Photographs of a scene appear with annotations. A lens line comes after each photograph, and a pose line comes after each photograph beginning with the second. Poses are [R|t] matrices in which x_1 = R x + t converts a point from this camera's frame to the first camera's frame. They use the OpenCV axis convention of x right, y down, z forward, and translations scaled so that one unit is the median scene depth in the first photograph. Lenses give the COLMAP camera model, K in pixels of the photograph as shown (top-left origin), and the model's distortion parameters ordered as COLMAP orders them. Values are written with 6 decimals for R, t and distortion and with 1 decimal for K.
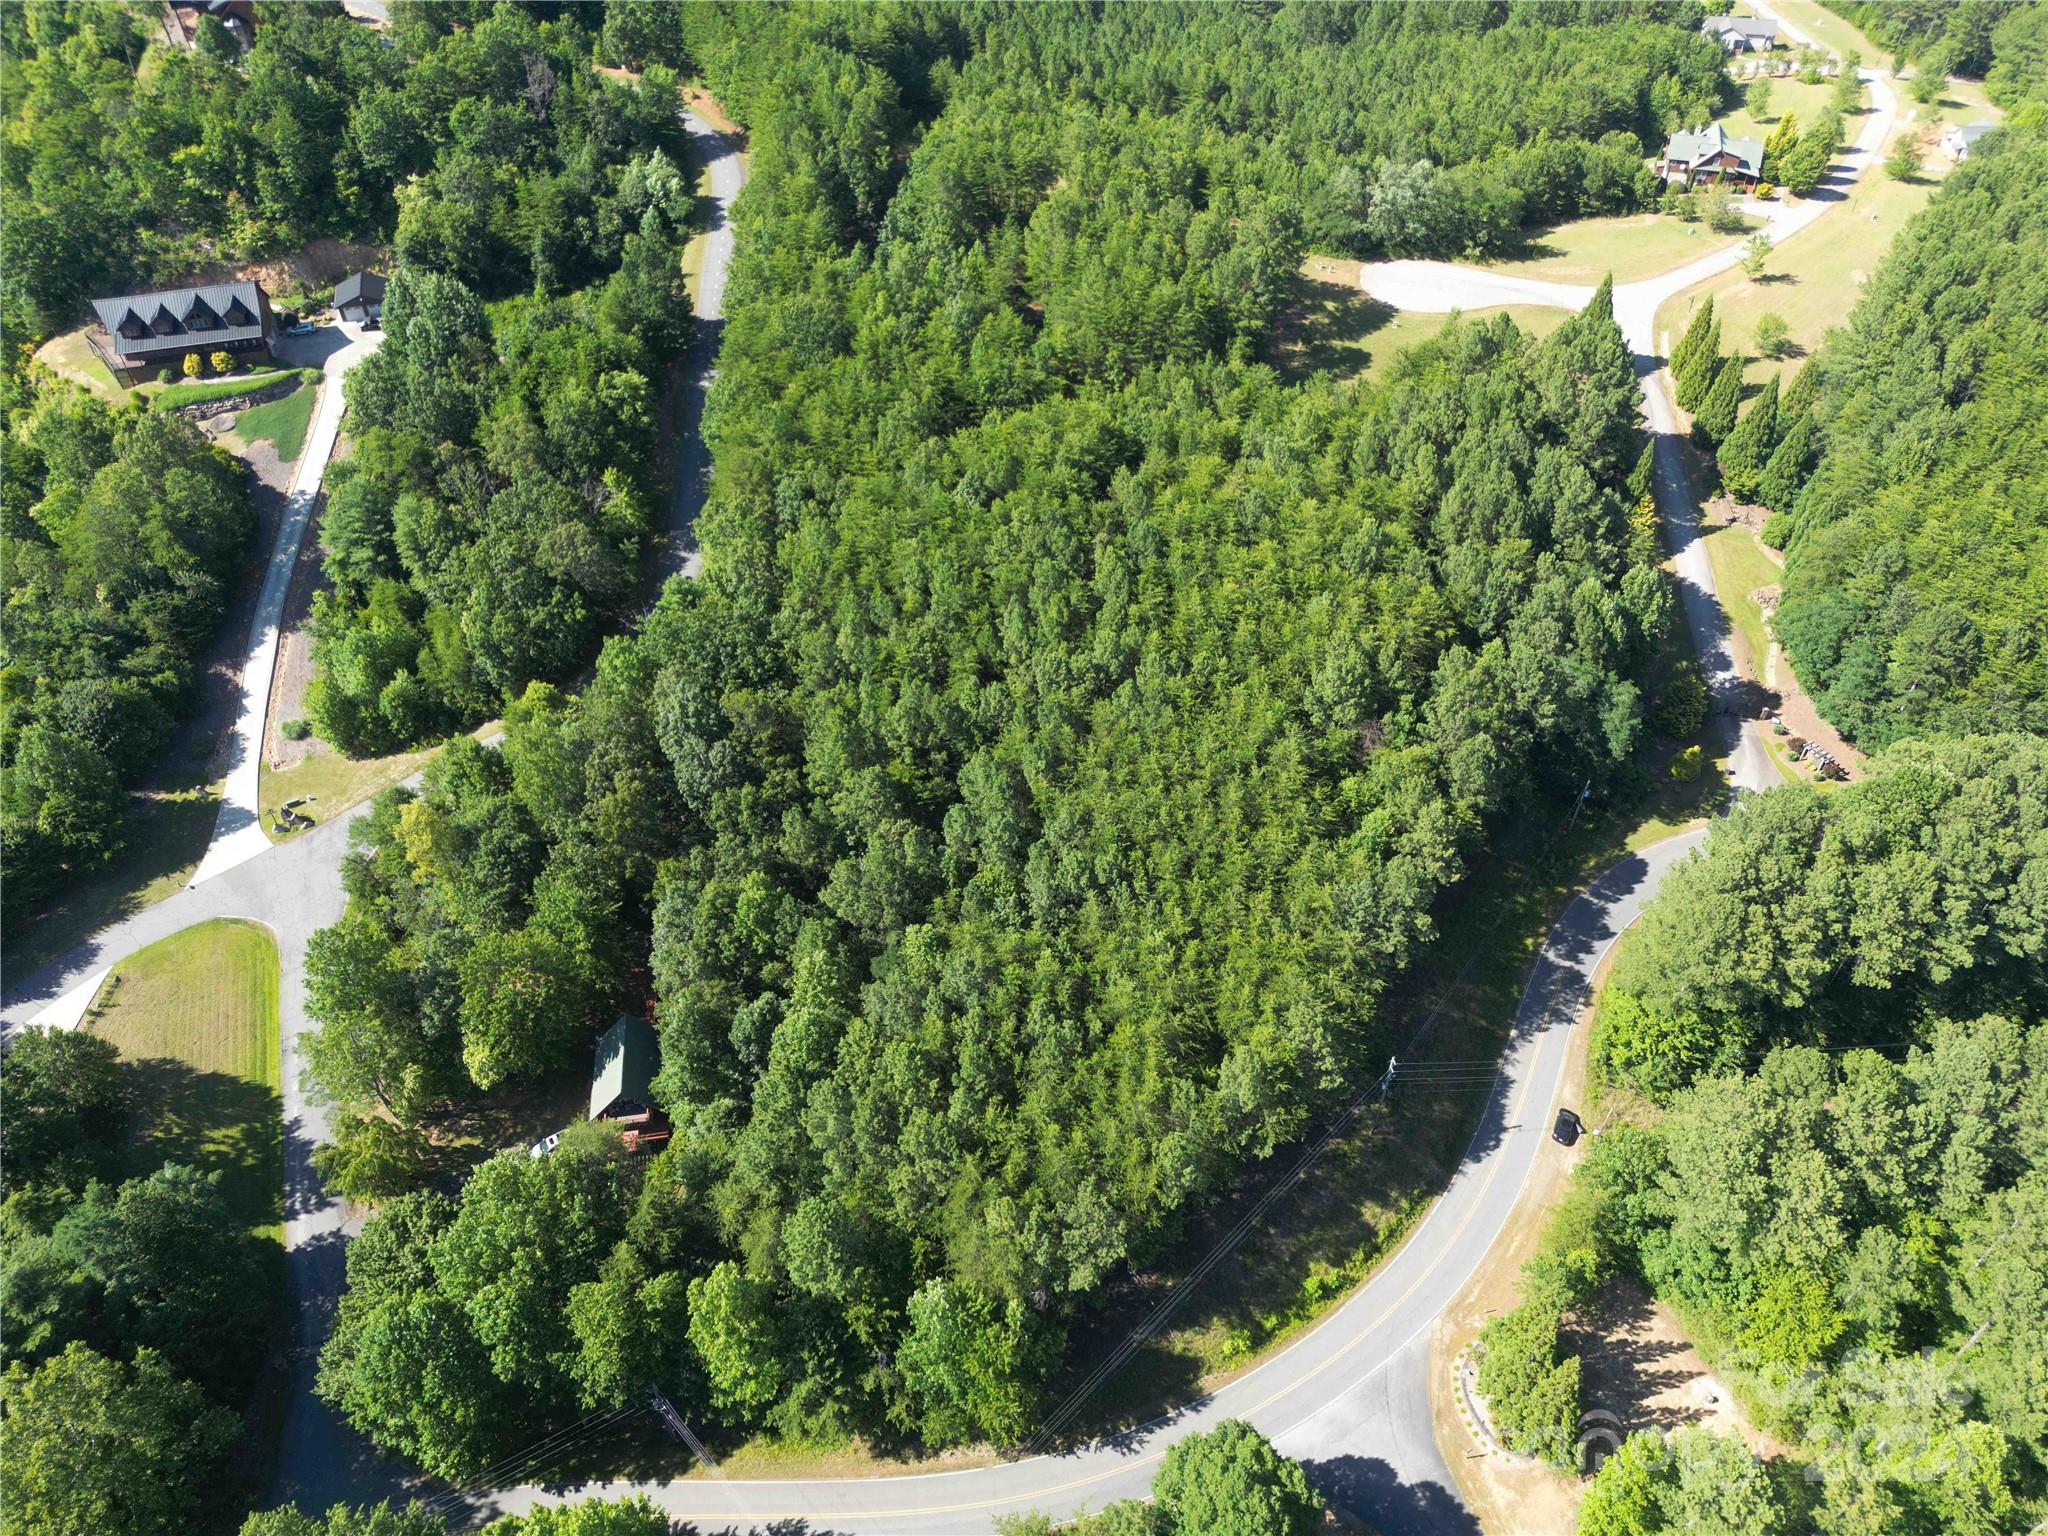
lens RADIAL K [[1435.9, 0, 1023.9], [0, 1435.9, 760.8], [0, 0, 1]] dist [0.071346, -0.066254]
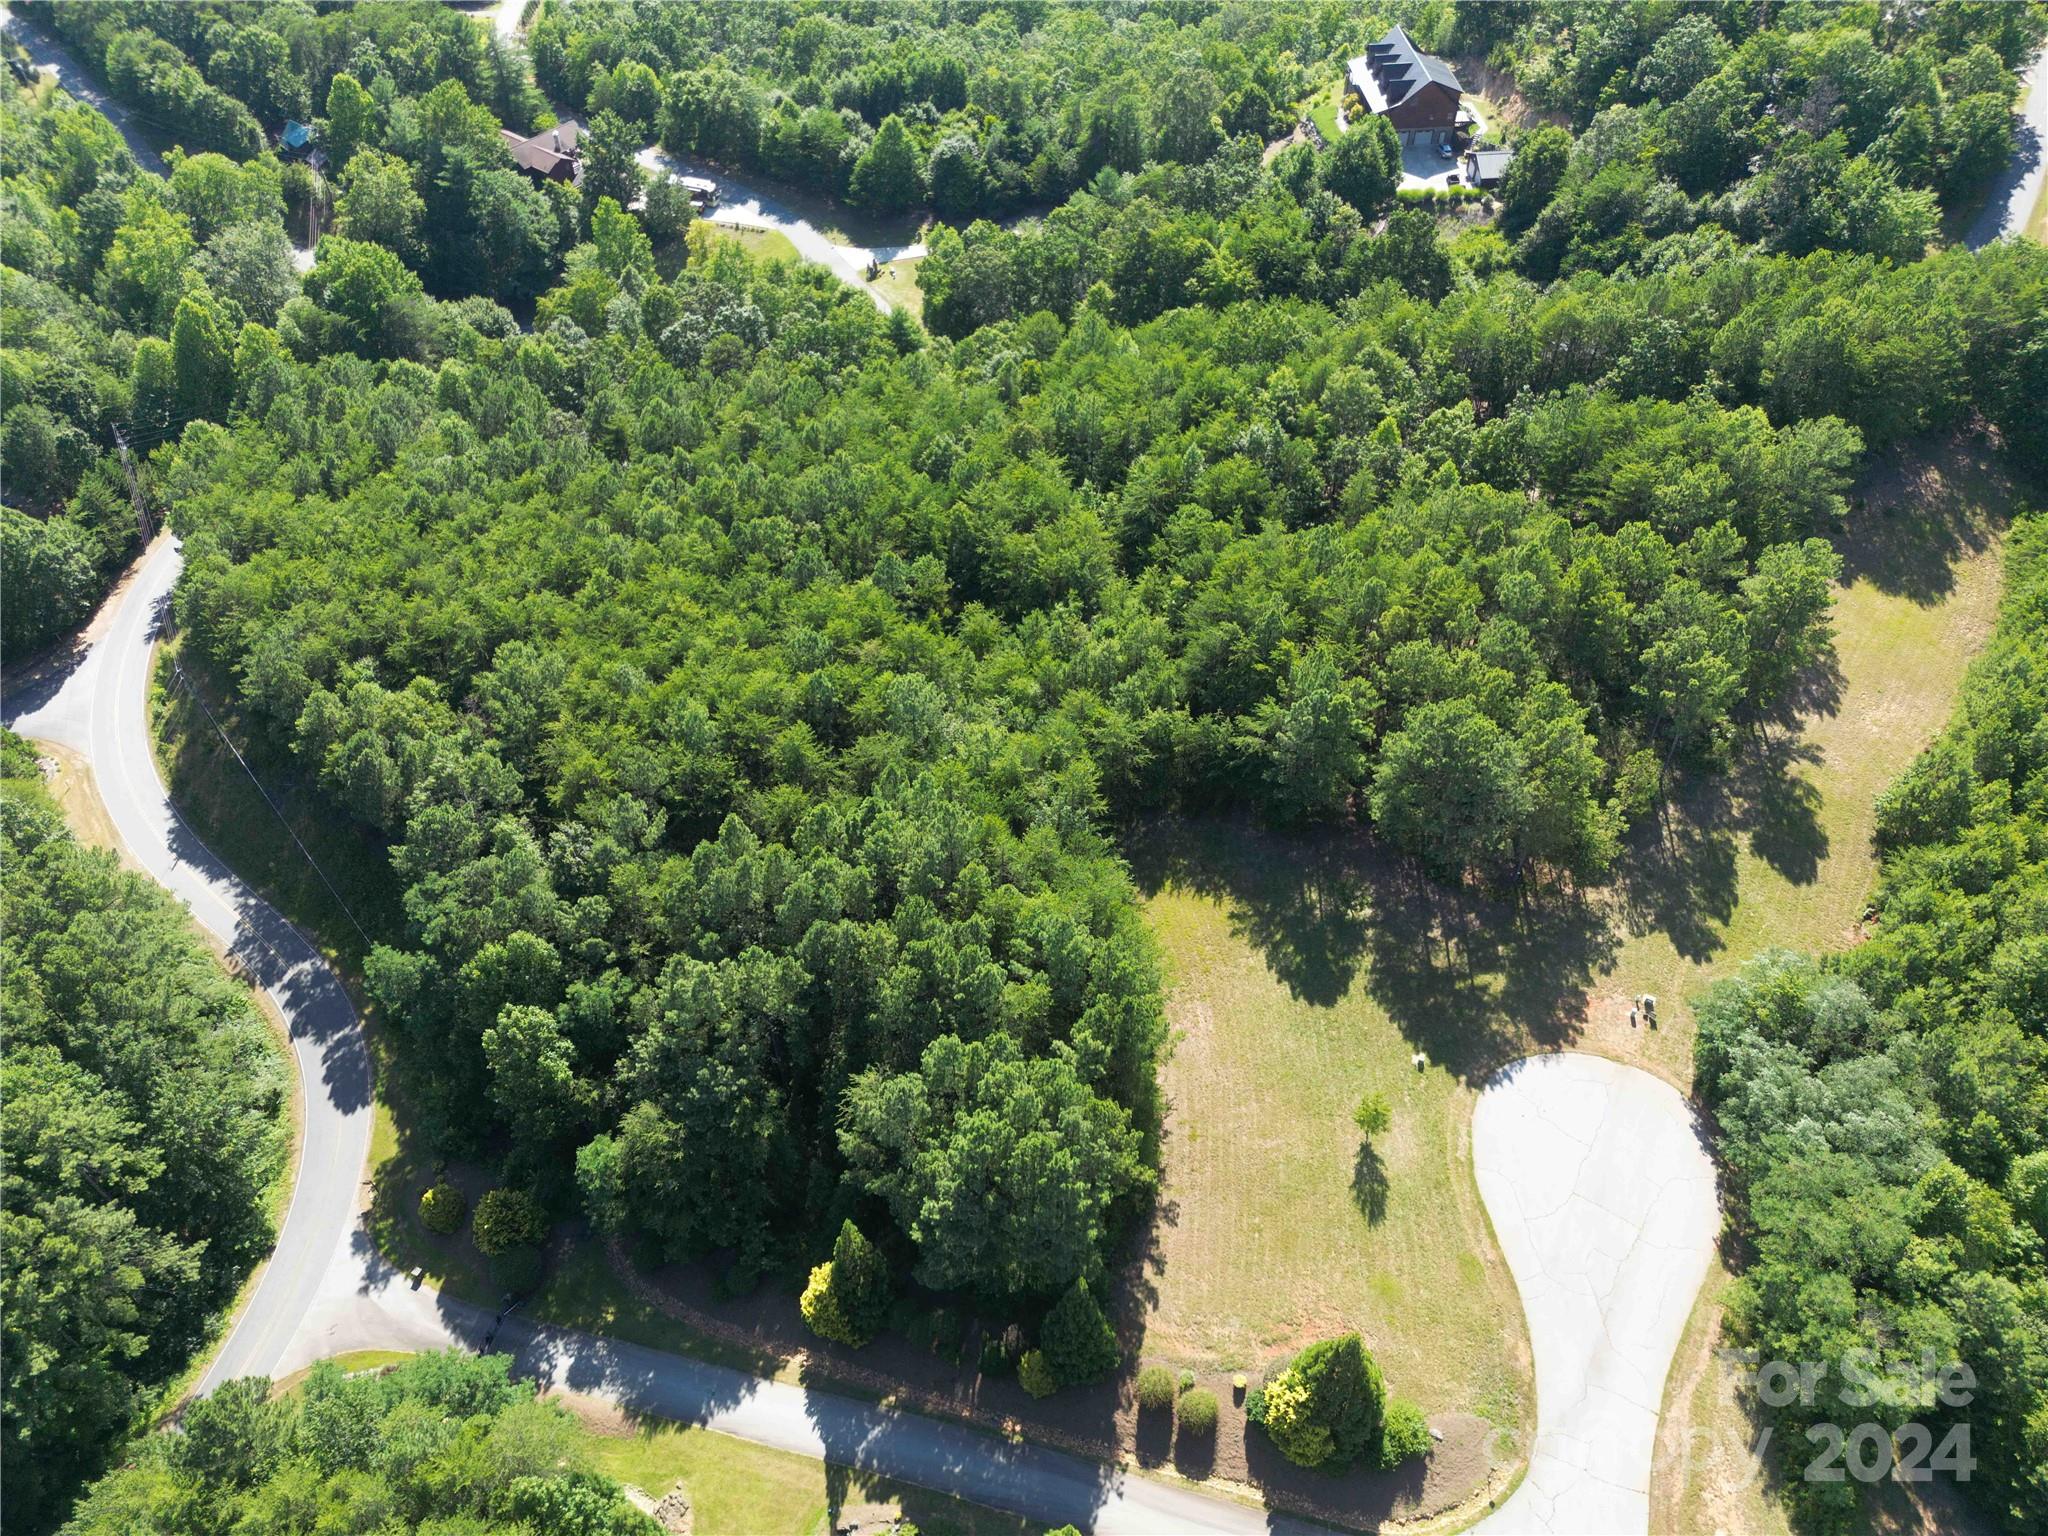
lens RADIAL K [[1443.3, 0, 1023.8], [0, 1443.3, 756.1], [0, 0, 1]] dist [0.070317, -0.065005]
pose [[-0.214634, 0.720956, -0.658904, 0.679467], [-0.662063, 0.388583, 0.640840, -0.716713], [0.718057, 0.573782, 0.393915, 0.750847]]
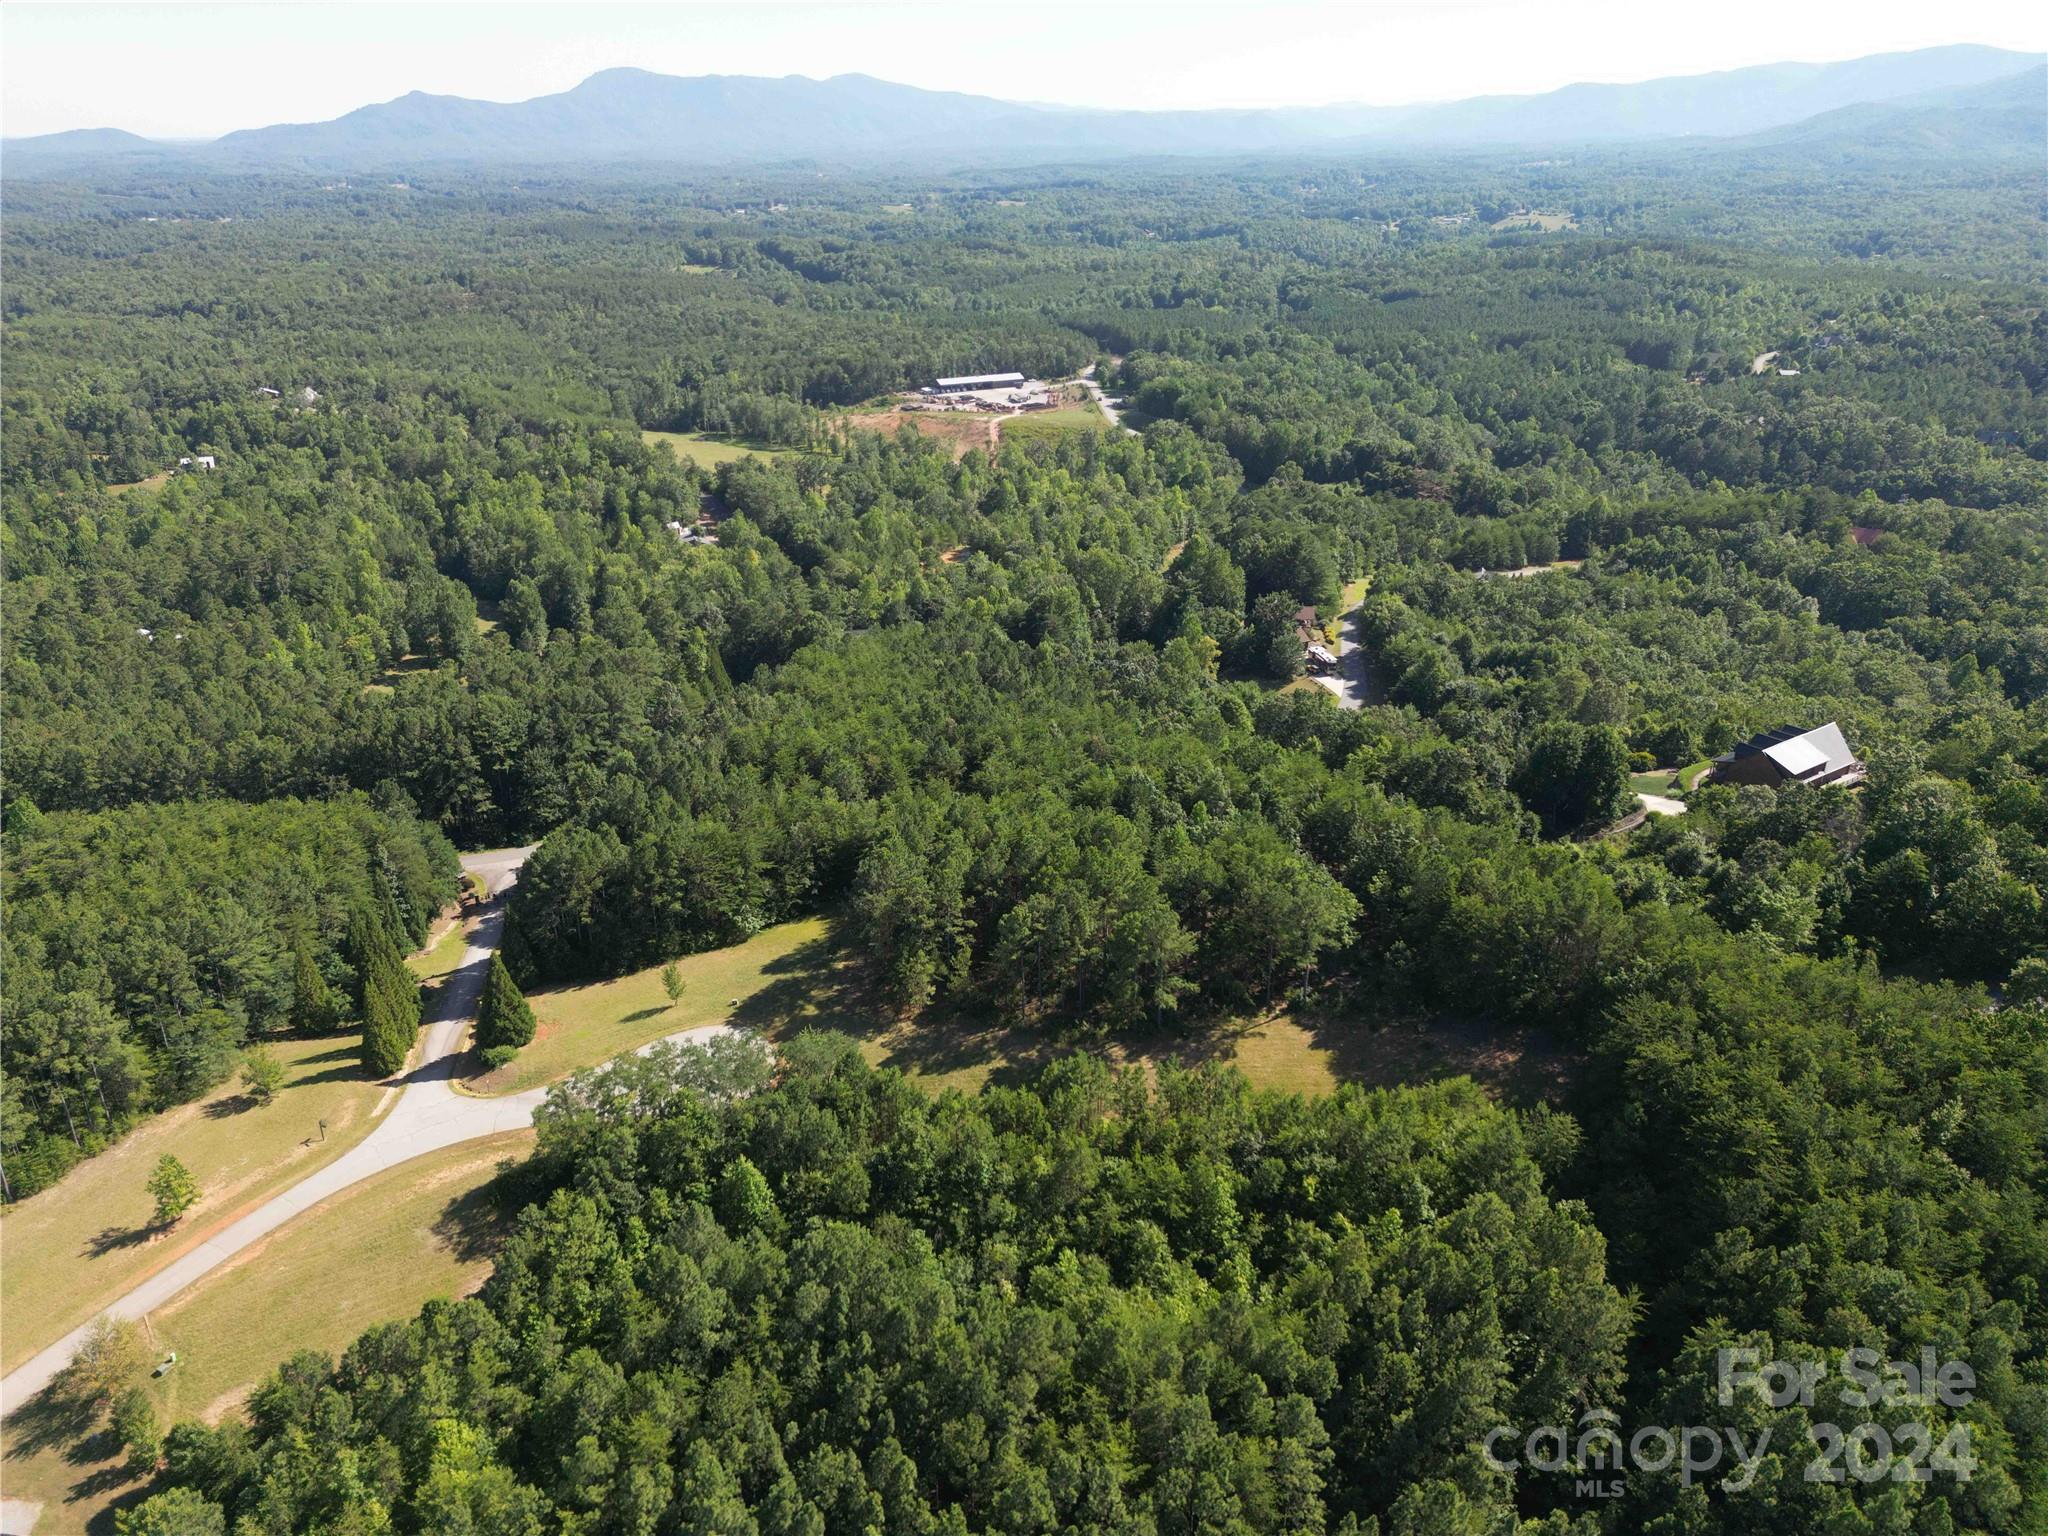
lens RADIAL K [[1435.9, 0, 1023.9], [0, 1435.9, 760.8], [0, 0, 1]] dist [0.071346, -0.066254]
pose [[-0.950557, 0.132990, -0.280633, 0.380667], [-0.205477, 0.408235, 0.889451, -1.388959], [0.232853, 0.903138, -0.360724, 1.474806]]
